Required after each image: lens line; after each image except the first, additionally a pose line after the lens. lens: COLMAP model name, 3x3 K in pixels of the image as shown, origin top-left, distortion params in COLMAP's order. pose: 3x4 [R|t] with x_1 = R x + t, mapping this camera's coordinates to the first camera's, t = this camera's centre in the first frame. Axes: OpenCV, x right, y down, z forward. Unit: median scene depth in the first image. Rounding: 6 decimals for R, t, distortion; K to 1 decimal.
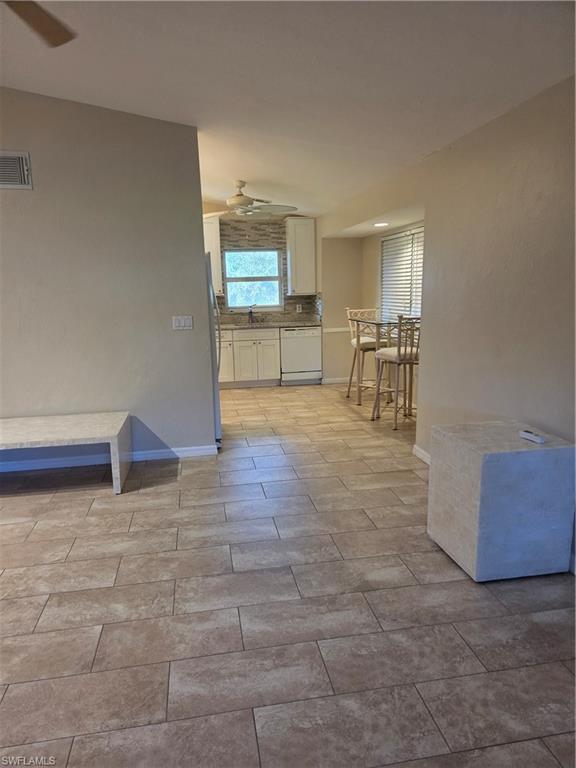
lens RADIAL K [[515.5, 0, 288.2], [0, 515.5, 384.5], [0, 0, 1]] dist [0.035422, -0.011492]
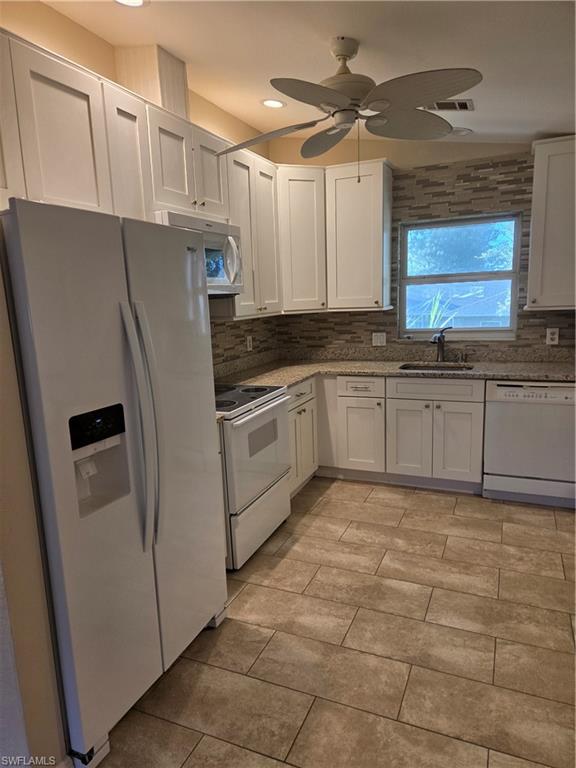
lens RADIAL K [[515.5, 0, 284.8], [0, 515.5, 383.9], [0, 0, 1]] dist [0.035422, -0.011492]
pose [[0.827363, 0.093121, -0.553895, 0.090862], [-0.091741, 0.995322, 0.030299, -0.099042], [0.554125, 0.025746, 0.832035, 0.479466]]
